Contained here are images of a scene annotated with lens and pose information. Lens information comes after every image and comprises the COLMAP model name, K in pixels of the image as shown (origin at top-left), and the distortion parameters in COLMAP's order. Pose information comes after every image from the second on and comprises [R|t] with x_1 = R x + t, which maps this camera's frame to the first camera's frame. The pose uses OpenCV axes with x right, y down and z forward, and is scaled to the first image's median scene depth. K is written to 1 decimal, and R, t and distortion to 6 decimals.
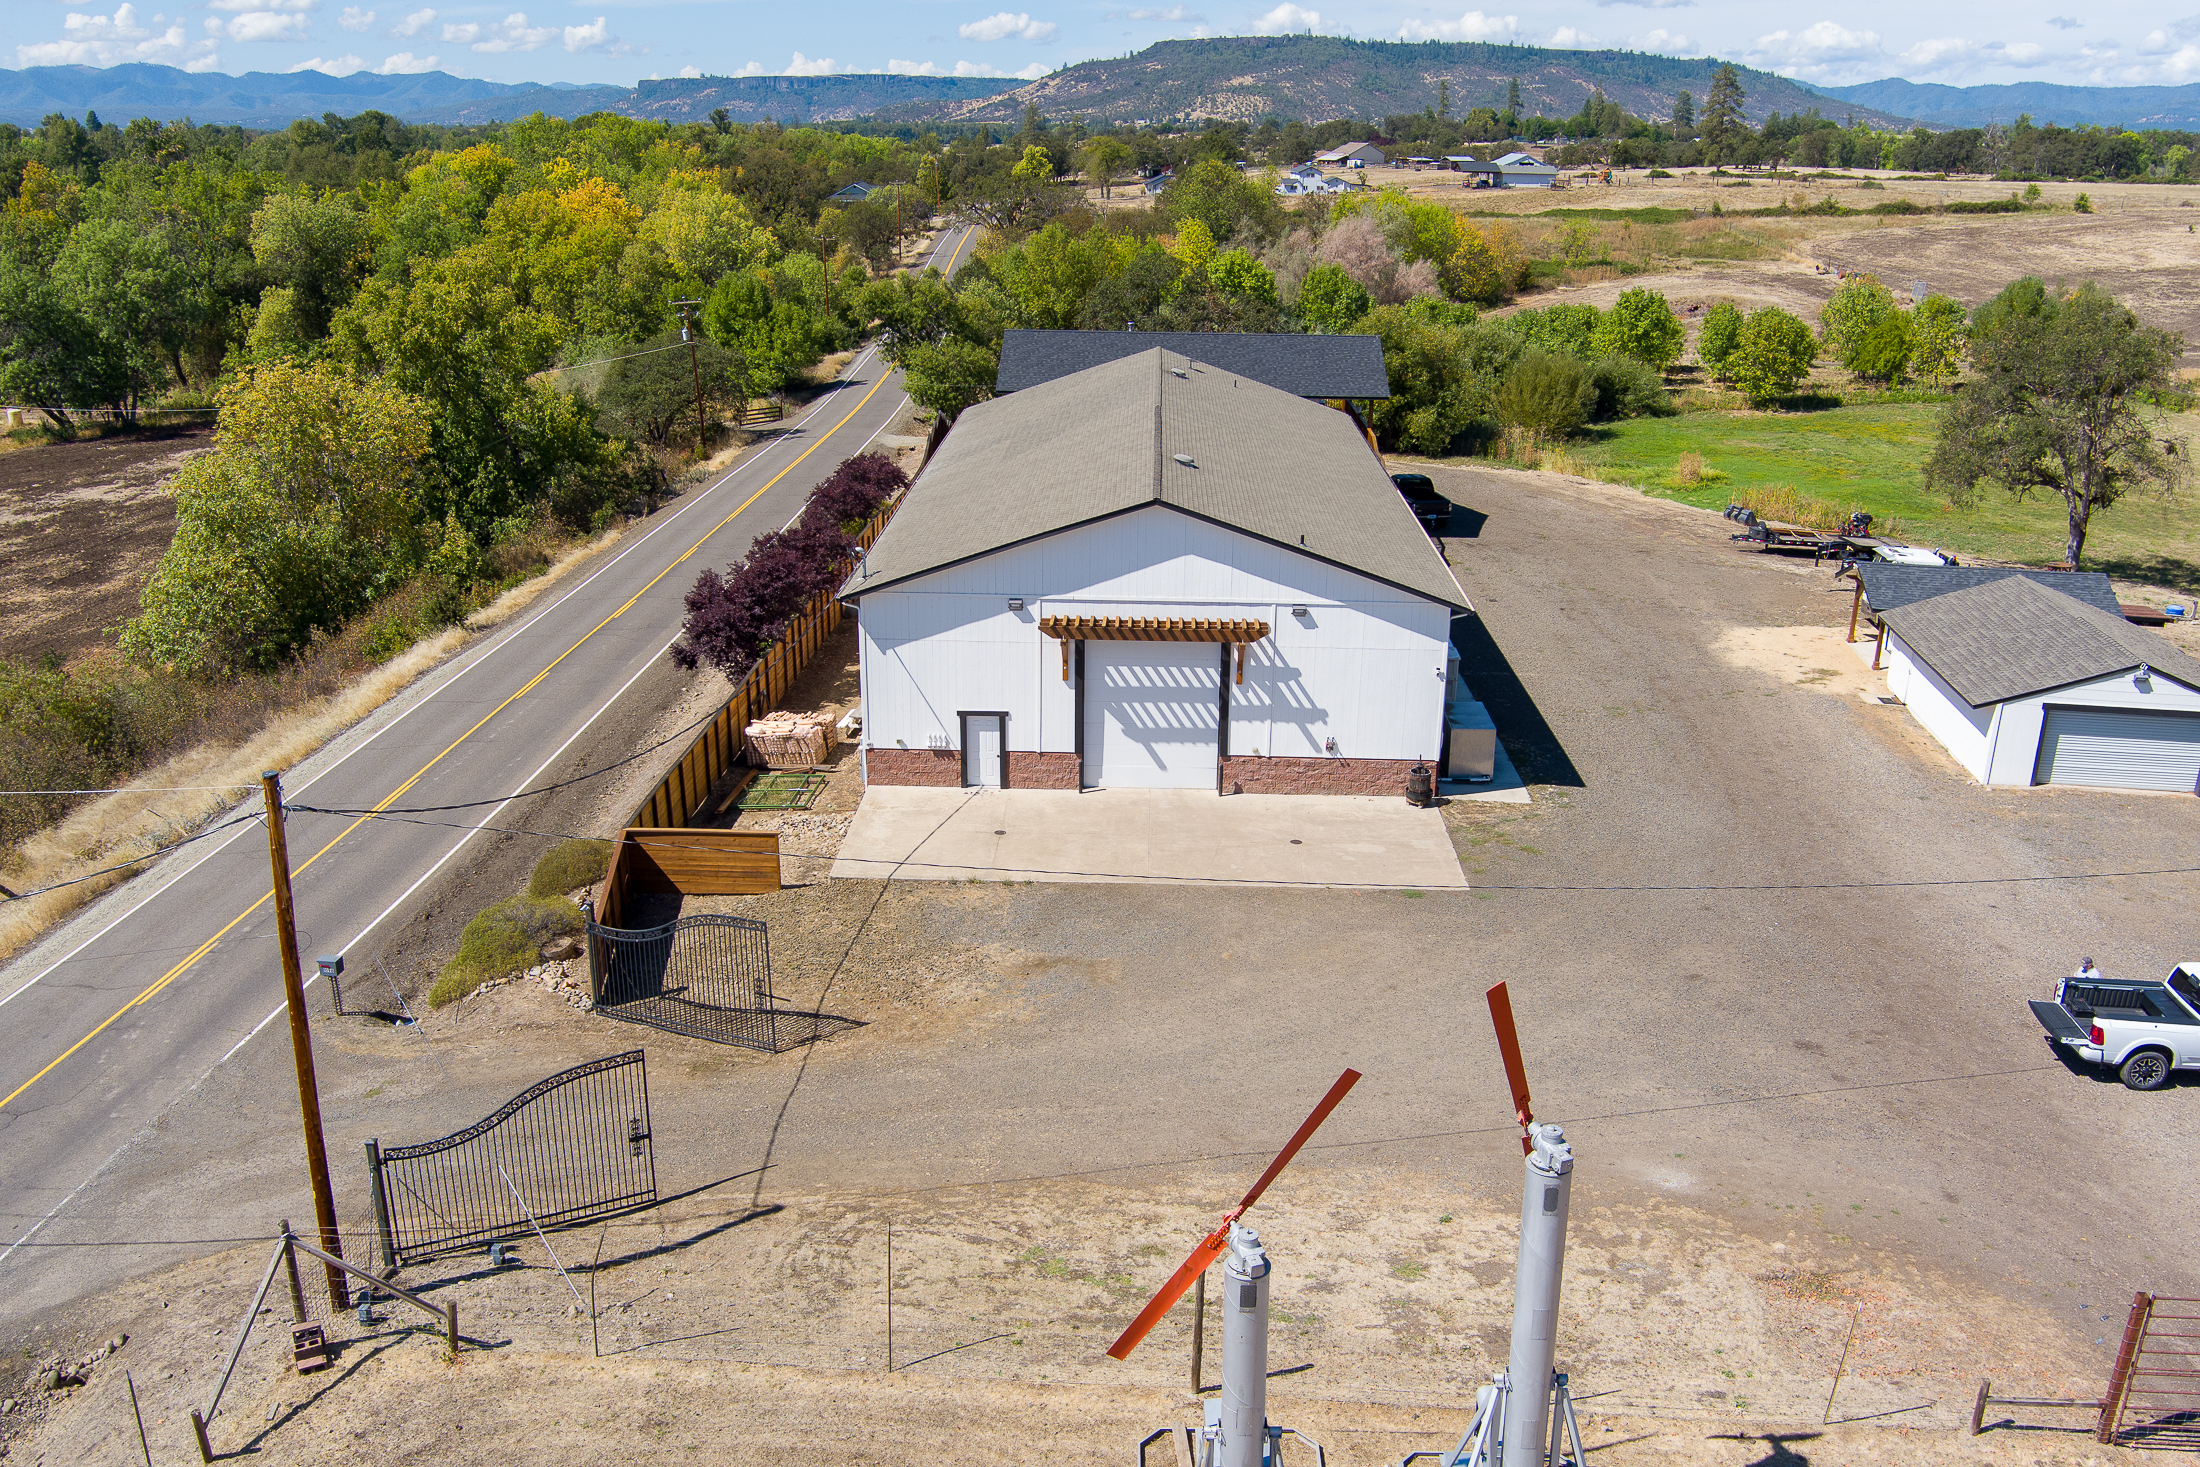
lens RADIAL K [[1772.1, 0, 1100.0], [0, 1772.1, 733.5], [0, 0, 1]] dist [-0.084925, 0.045564]
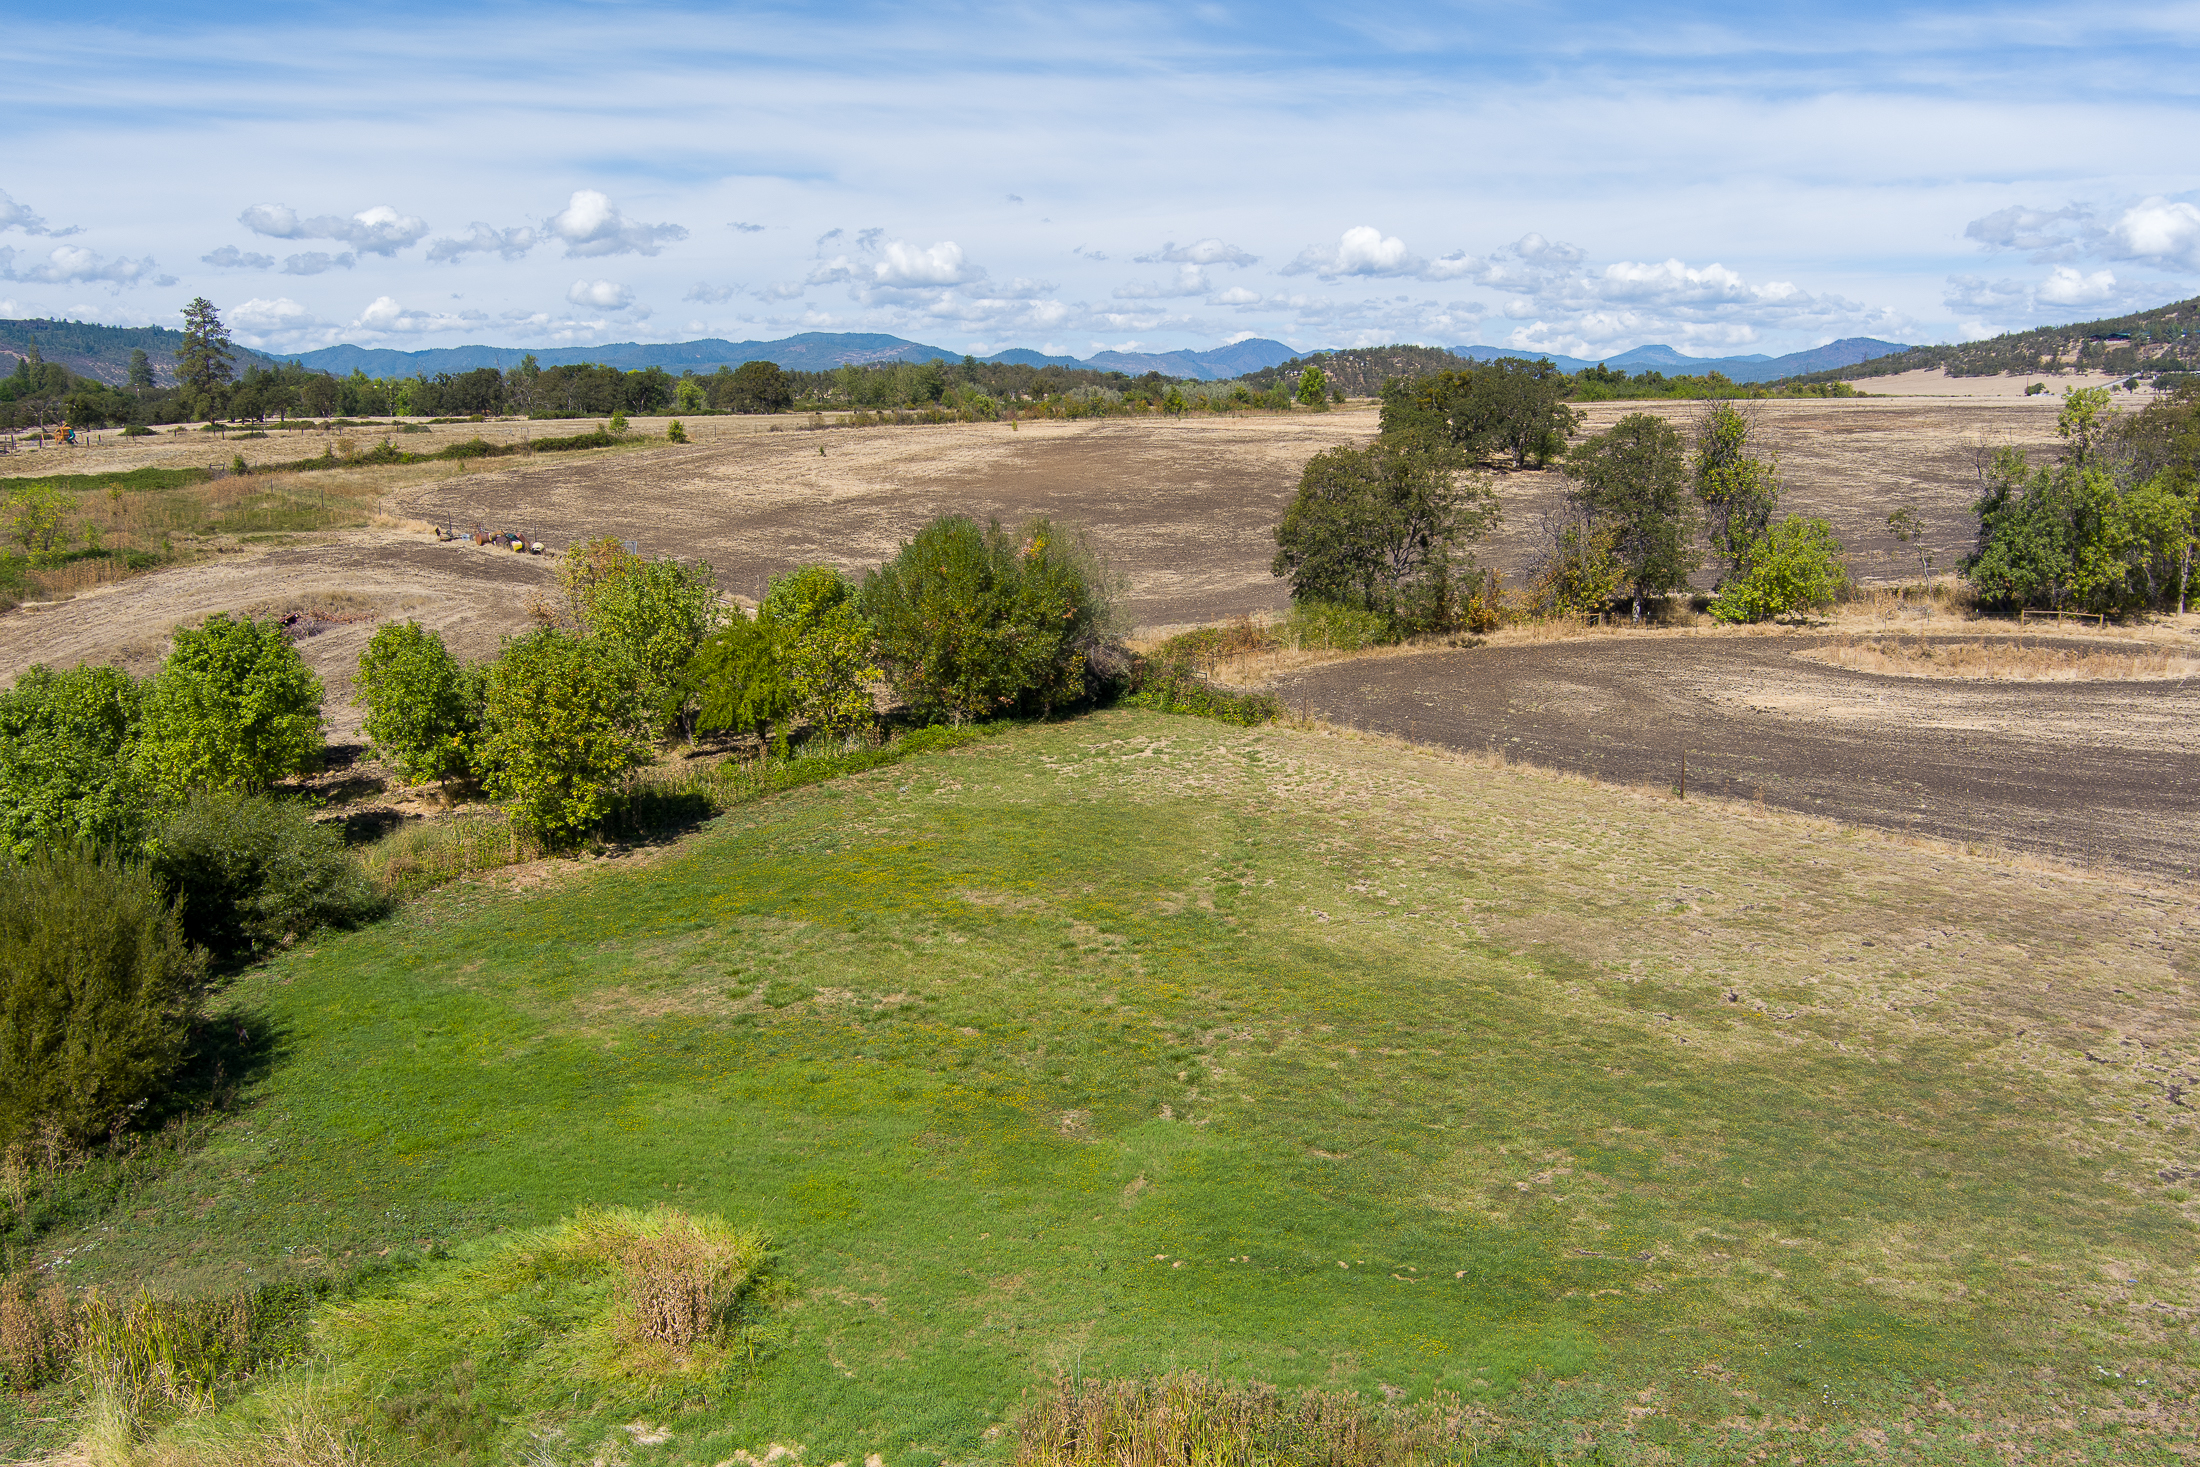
lens RADIAL K [[1772.1, 0, 1100.0], [0, 1772.1, 733.5], [0, 0, 1]] dist [-0.084925, 0.045564]
pose [[0.692262, -0.146049, 0.706712, 0.071159], [0.245041, 0.968694, -0.039840, -0.073920], [-0.678769, 0.200753, 0.706378, 0.262135]]
